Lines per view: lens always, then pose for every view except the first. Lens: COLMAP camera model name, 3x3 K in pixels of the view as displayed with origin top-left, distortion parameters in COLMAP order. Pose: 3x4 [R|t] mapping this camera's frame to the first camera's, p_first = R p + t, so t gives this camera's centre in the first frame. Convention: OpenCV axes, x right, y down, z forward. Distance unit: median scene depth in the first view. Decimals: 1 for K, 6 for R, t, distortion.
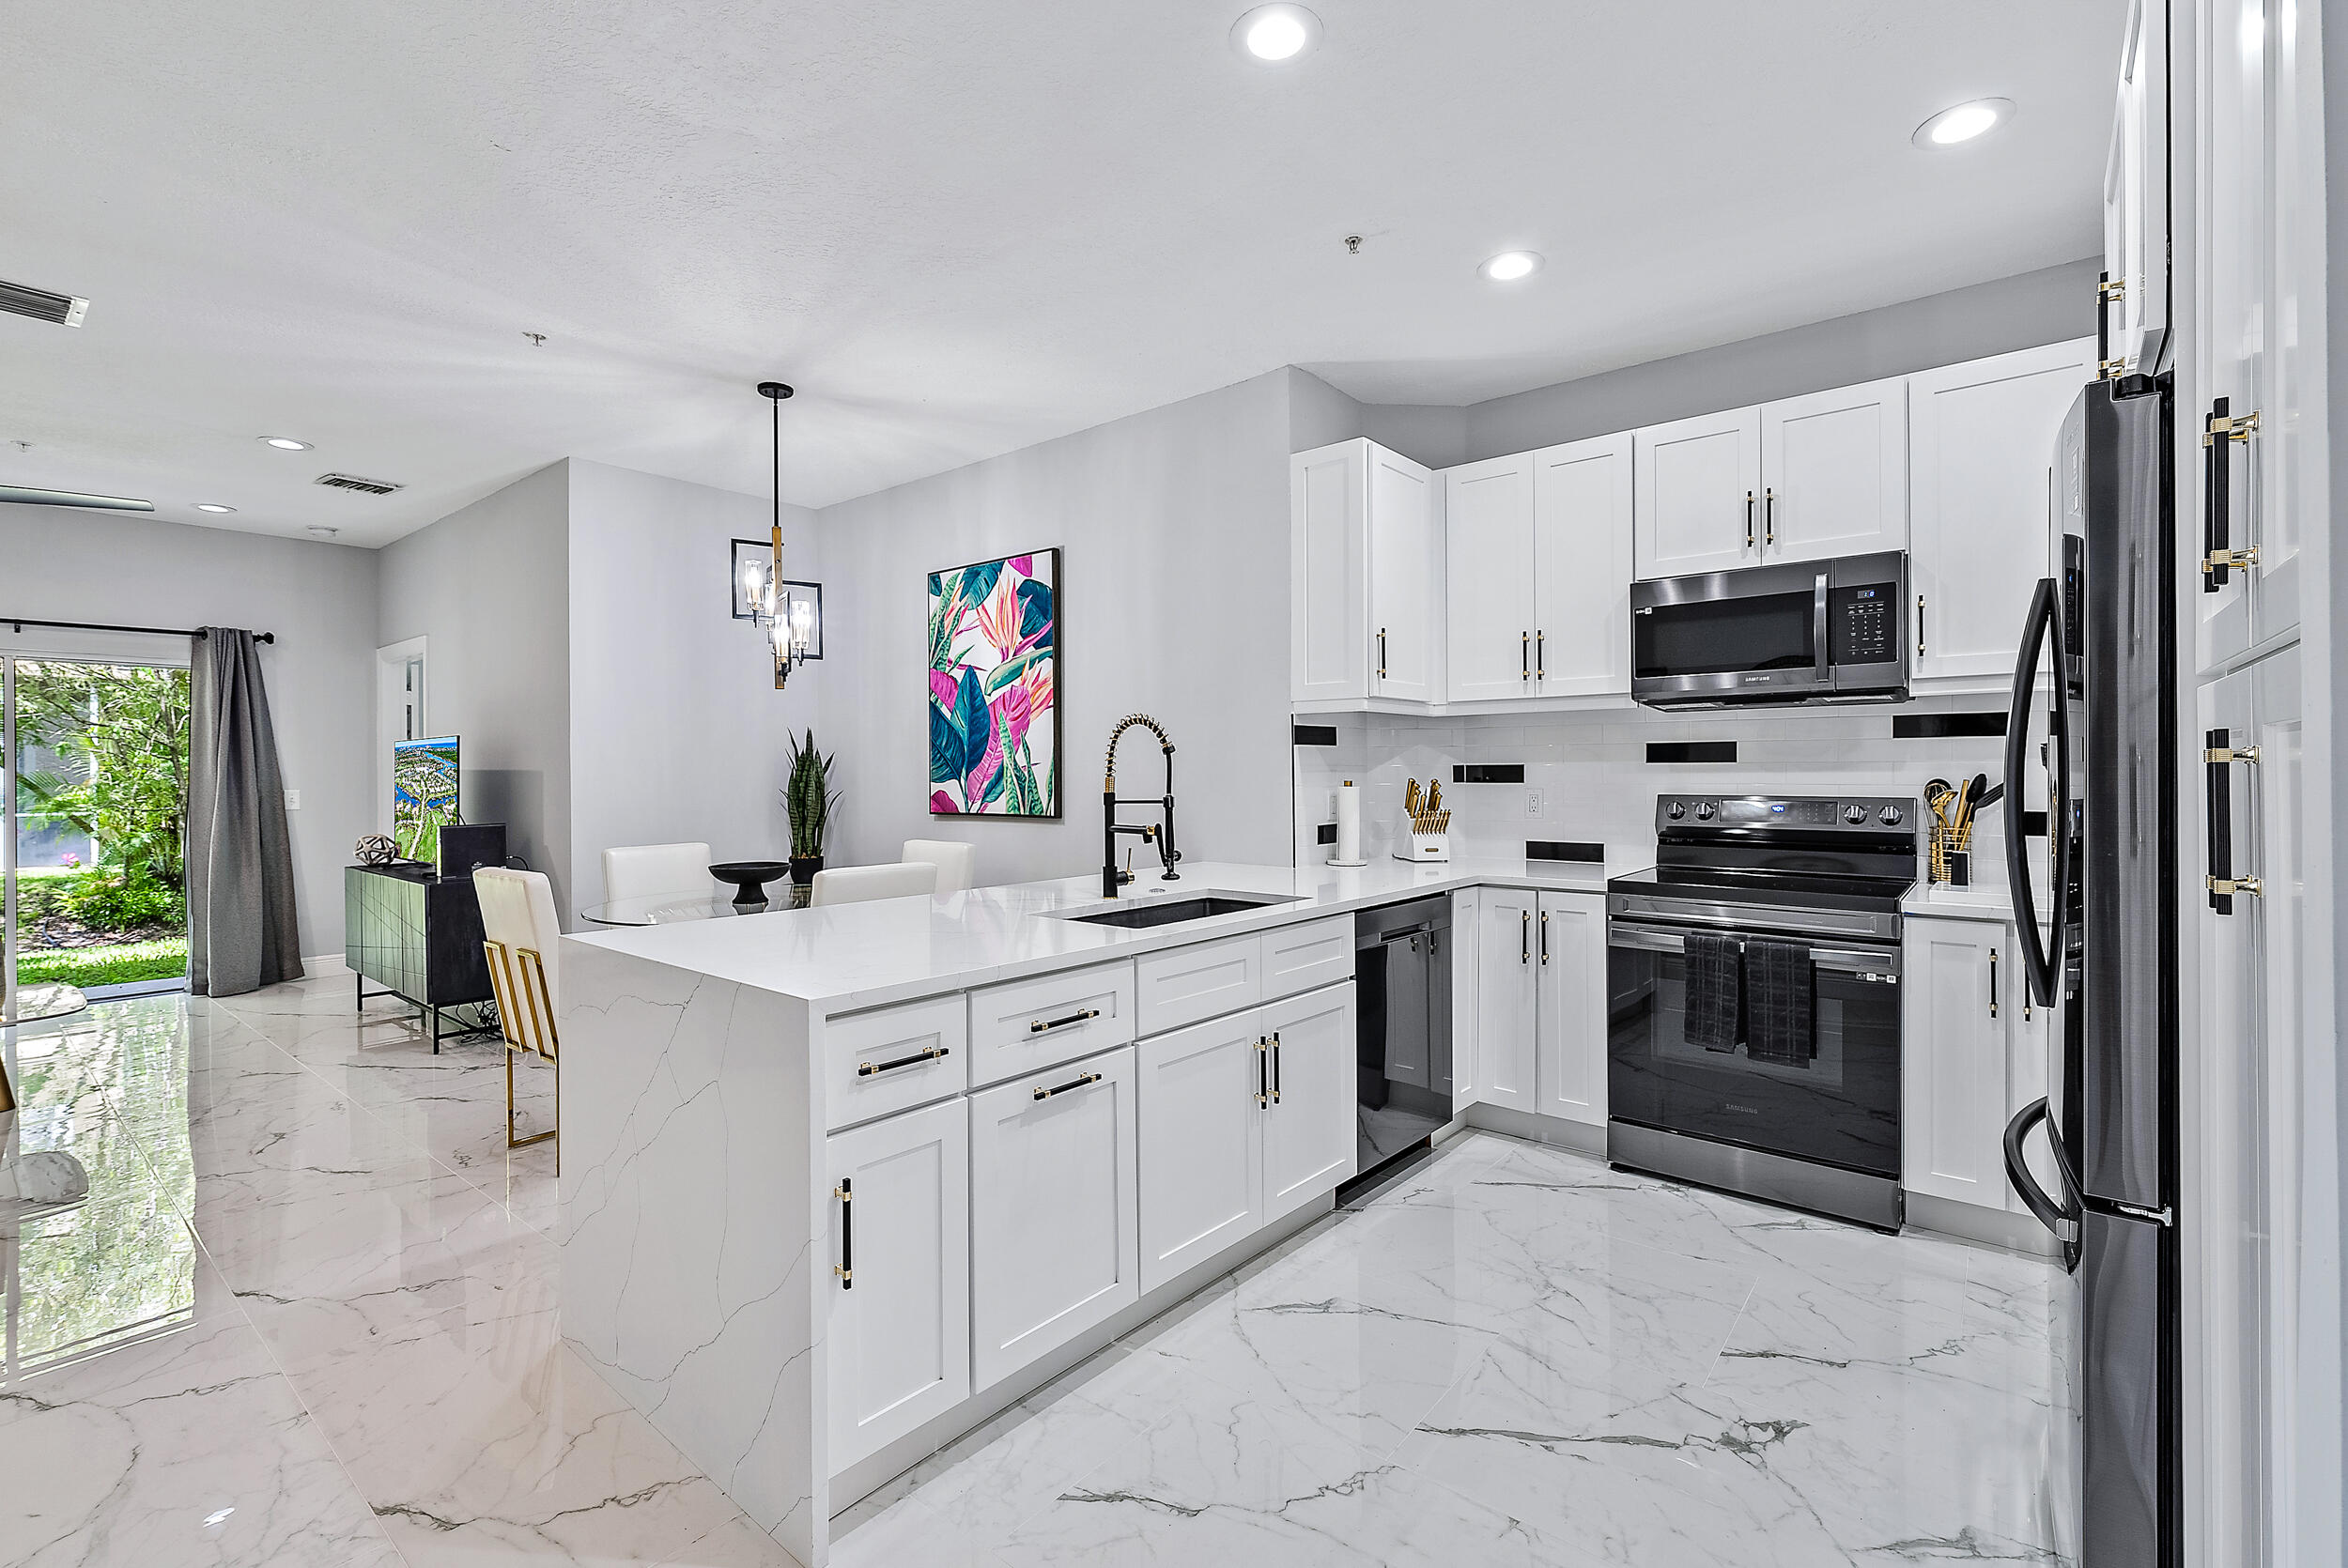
lens RADIAL K [[1026.1, 0, 1171.3], [0, 1026.1, 787.7], [0, 0, 1]] dist [-0.000492, -0.000059]
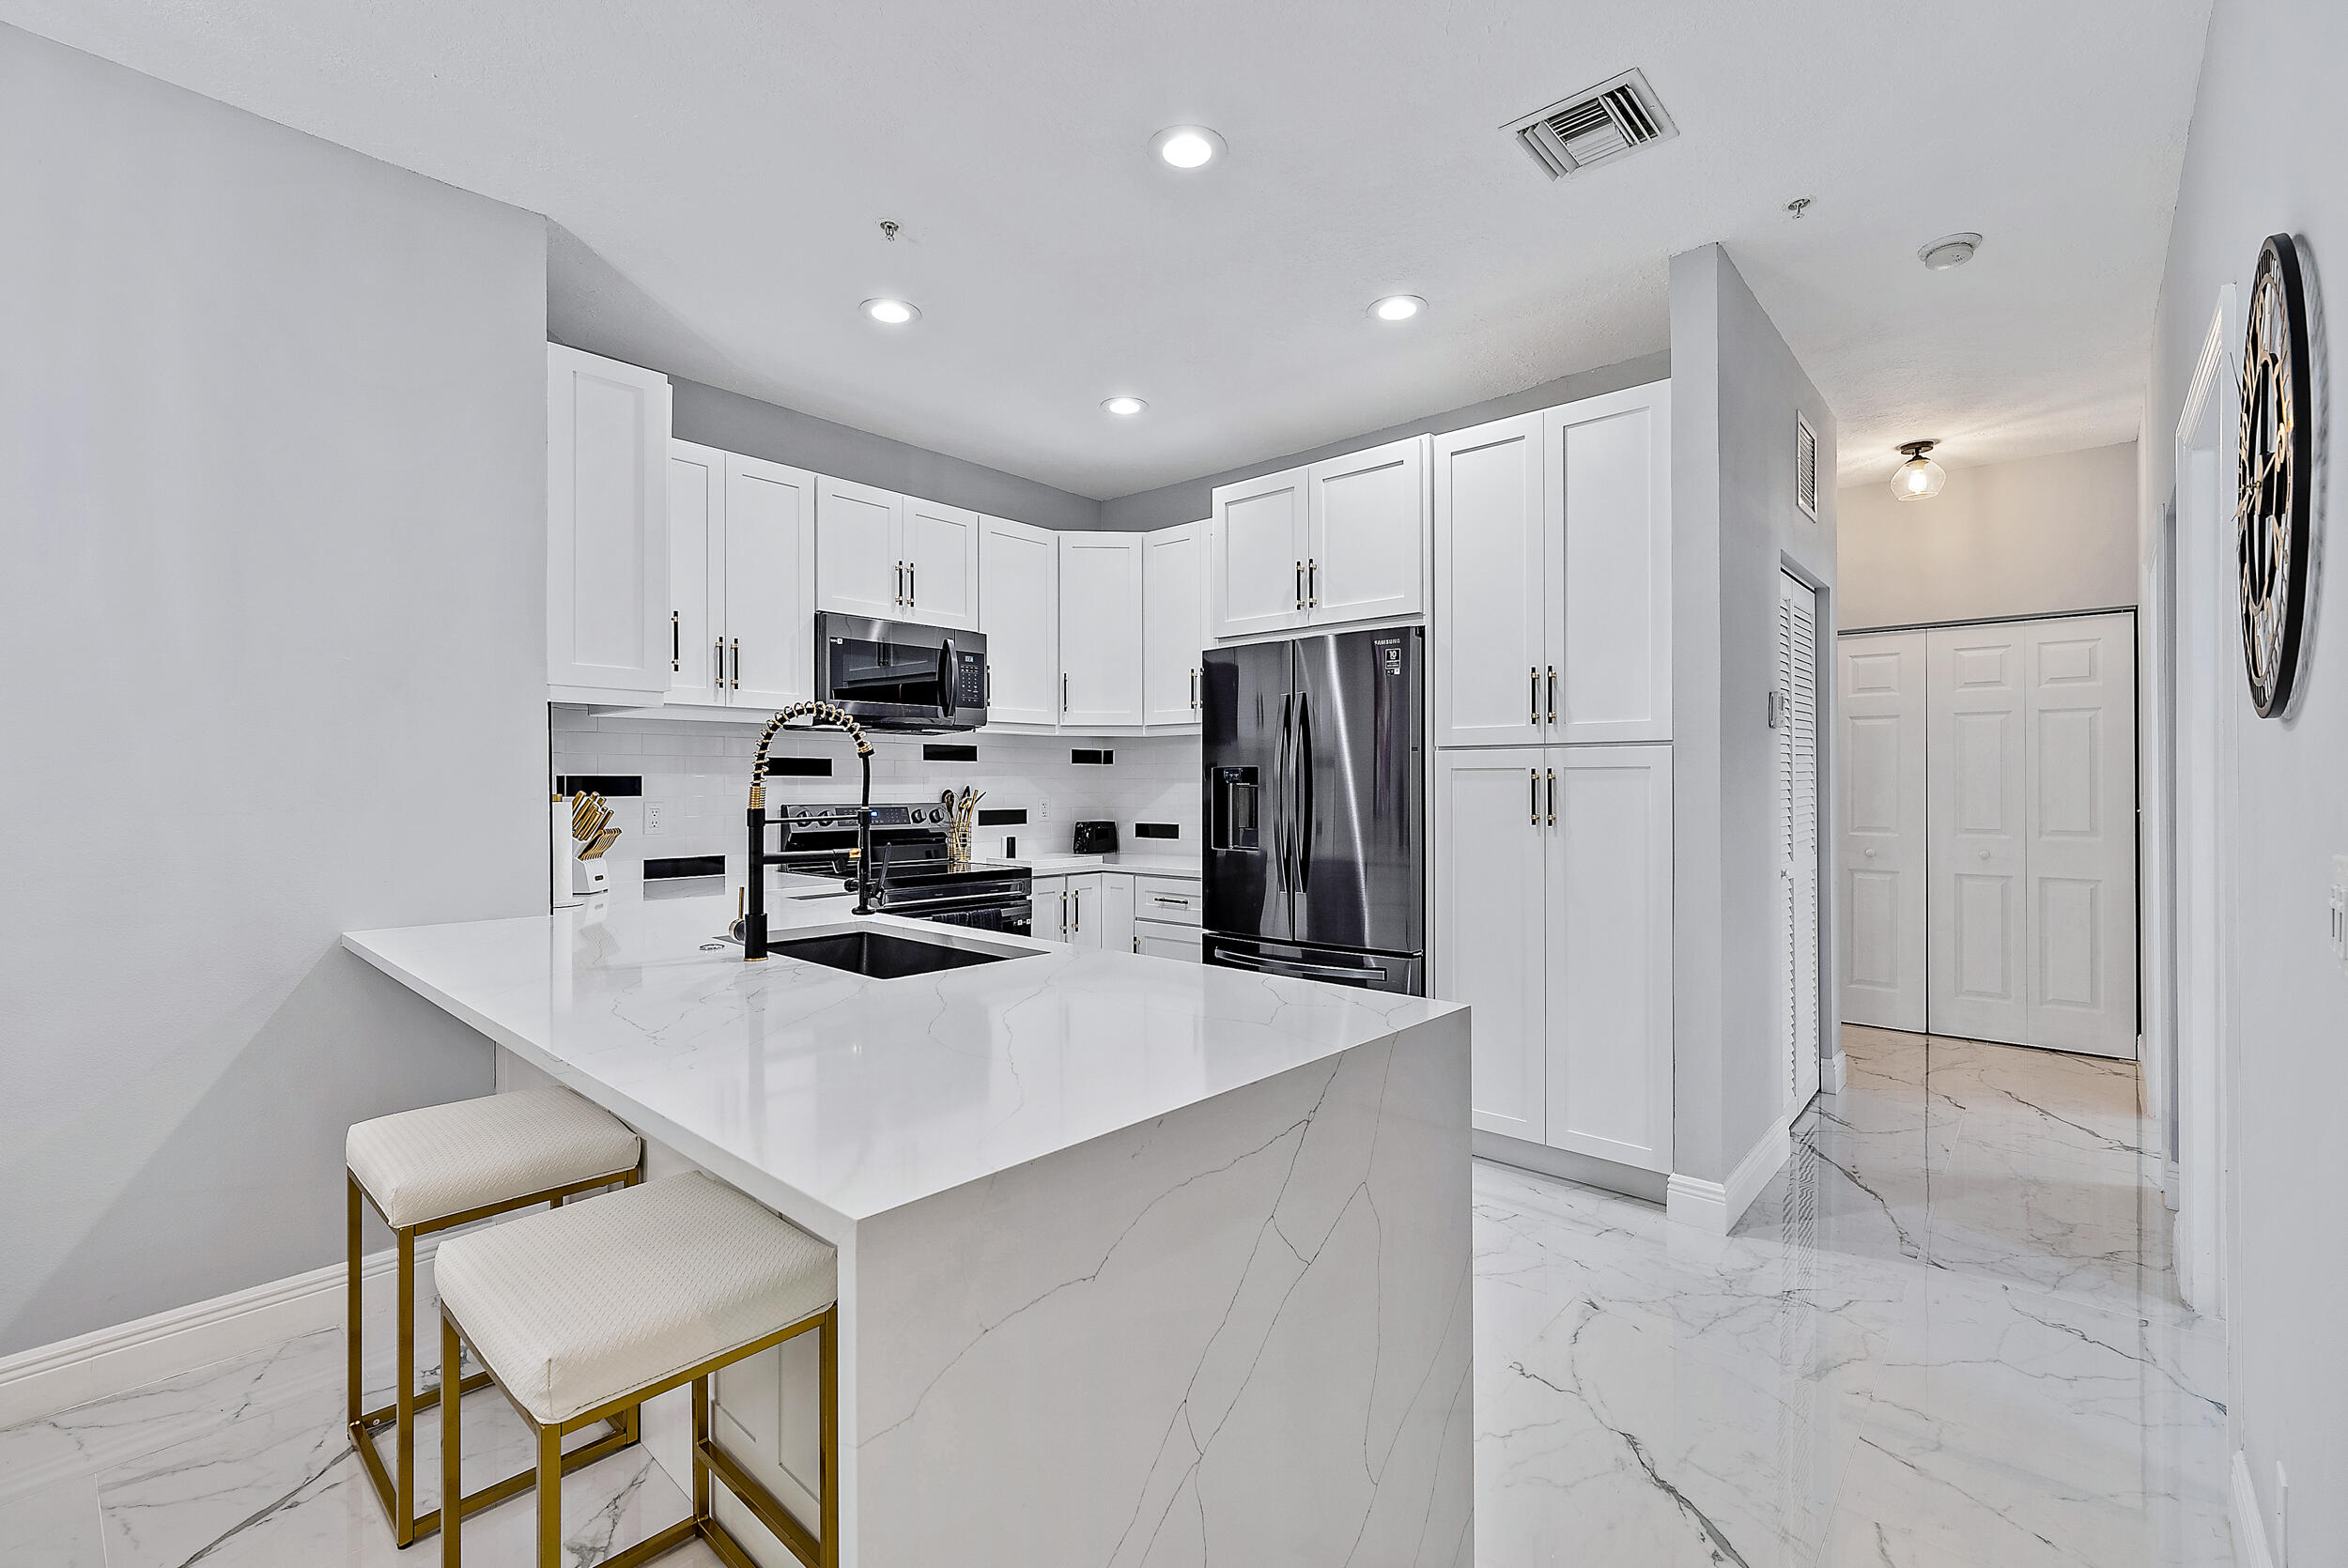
lens RADIAL K [[1026.1, 0, 1171.3], [0, 1026.1, 787.7], [0, 0, 1]] dist [-0.000492, -0.000059]
pose [[0.041988, 0.001187, 0.999117, -0.474013], [0.016708, 0.999859, -0.001890, -0.002262], [-0.998978, 0.016773, 0.041963, 0.433727]]
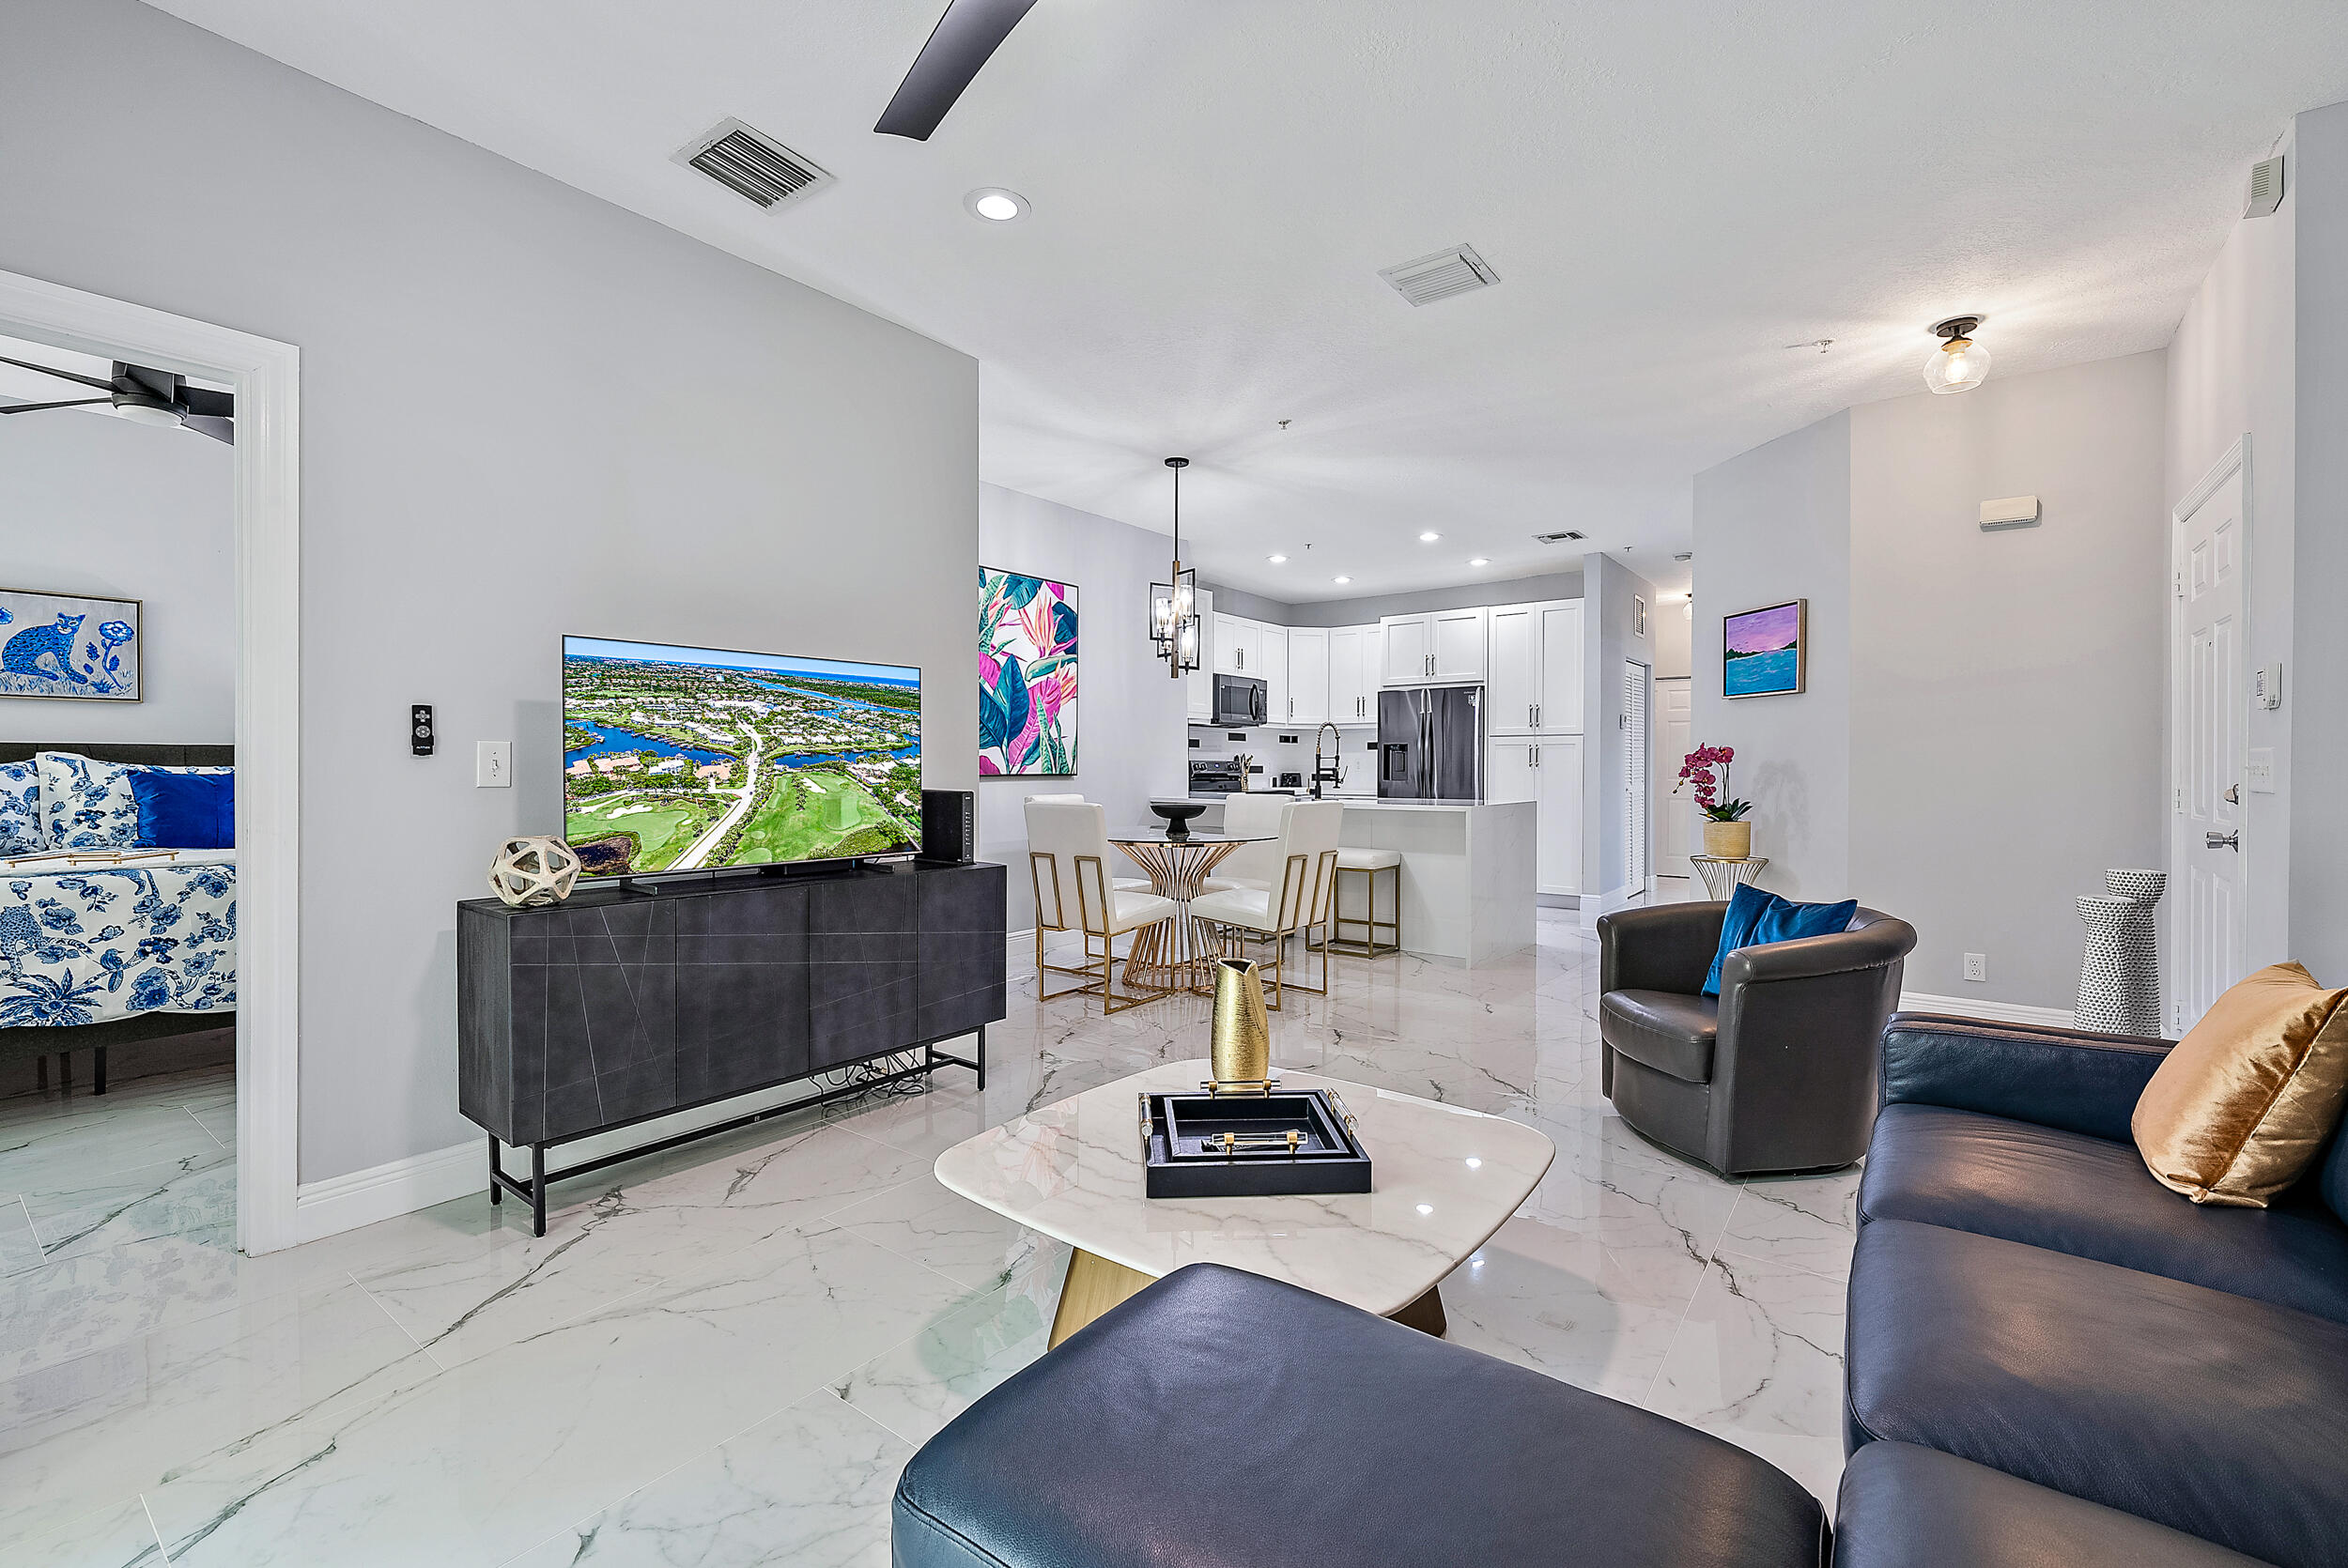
lens RADIAL K [[1009.0, 0, 1174.0], [0, 1009.0, 784.0], [0, 0, 1]] dist [0.000453, 0.000253]
pose [[-0.036226, -0.011749, 0.999275, -1.479006], [0.014001, 0.999827, 0.012263, 0.025339], [-0.999246, 0.014435, -0.036055, 0.891481]]
